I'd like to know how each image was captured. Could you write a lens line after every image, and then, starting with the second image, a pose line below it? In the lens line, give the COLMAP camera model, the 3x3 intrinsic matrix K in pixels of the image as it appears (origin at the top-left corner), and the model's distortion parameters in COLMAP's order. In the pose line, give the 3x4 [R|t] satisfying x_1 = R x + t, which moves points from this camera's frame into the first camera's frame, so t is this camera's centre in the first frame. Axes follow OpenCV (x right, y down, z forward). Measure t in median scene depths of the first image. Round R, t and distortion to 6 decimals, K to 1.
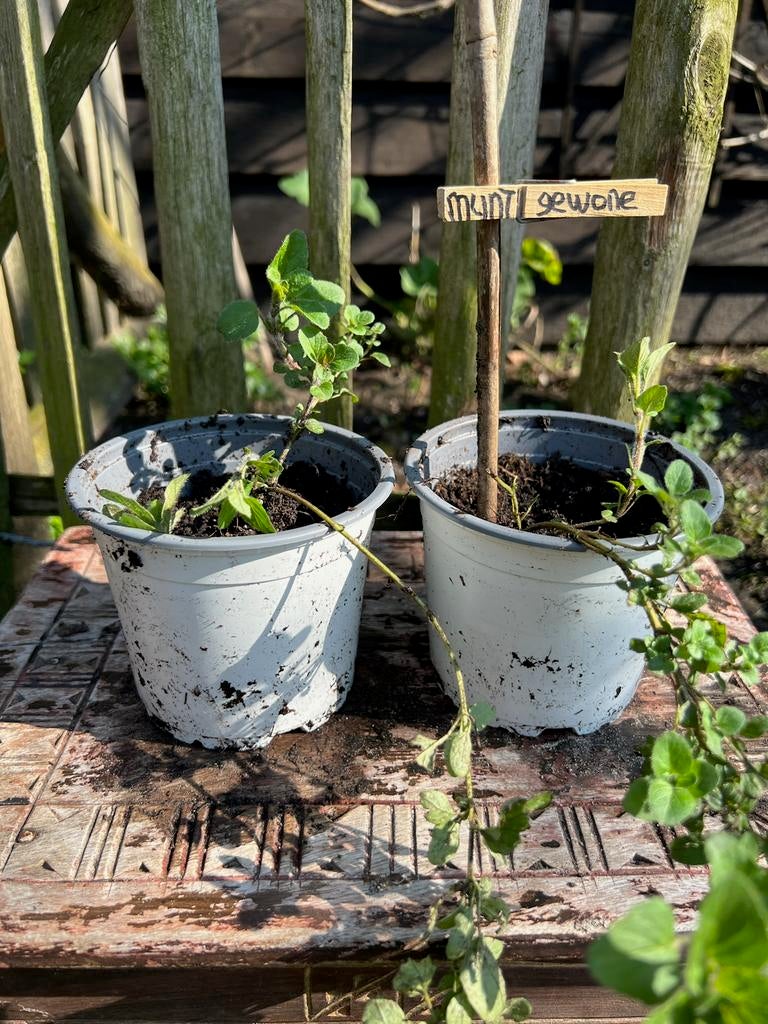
lens RADIAL K [[806.8, 0, 380.8], [0, 806.8, 517.9], [0, 0, 1]] dist [0.033679, -0.050684]
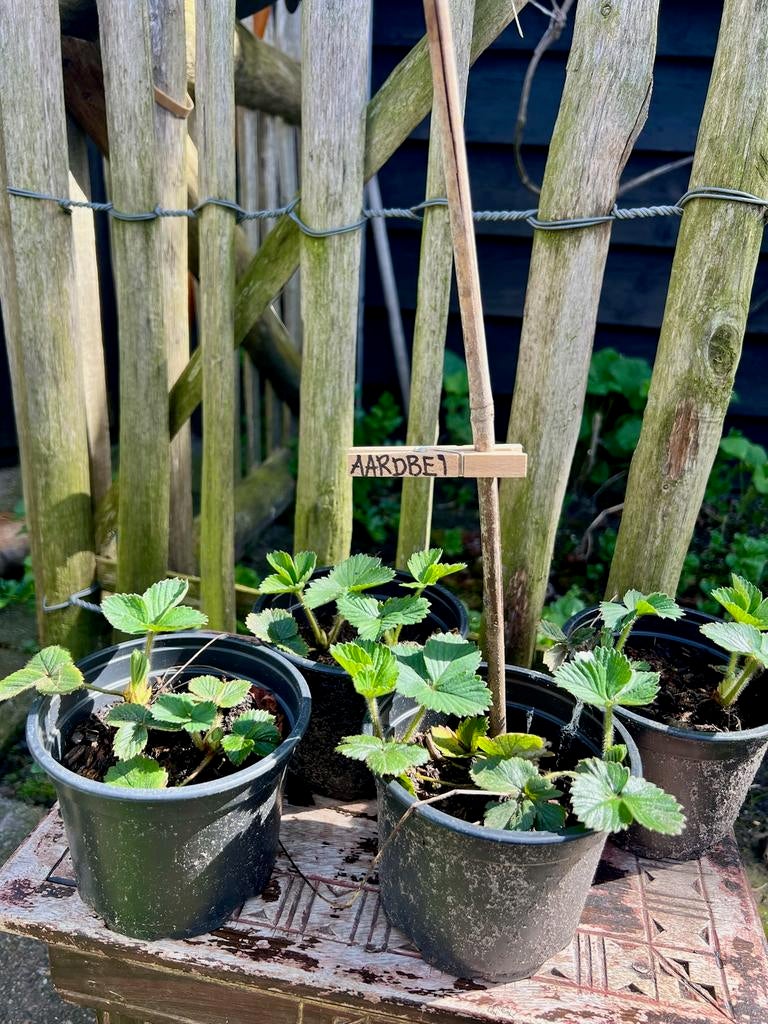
lens RADIAL K [[806.8, 0, 389.6], [0, 806.8, 505.5], [0, 0, 1]] dist [0.033679, -0.050684]
pose [[0.977717, 0.107229, -0.180475, 0.140795], [-0.126687, 0.986893, -0.099965, -0.108752], [0.167391, 0.120601, 0.978486, -0.286664]]
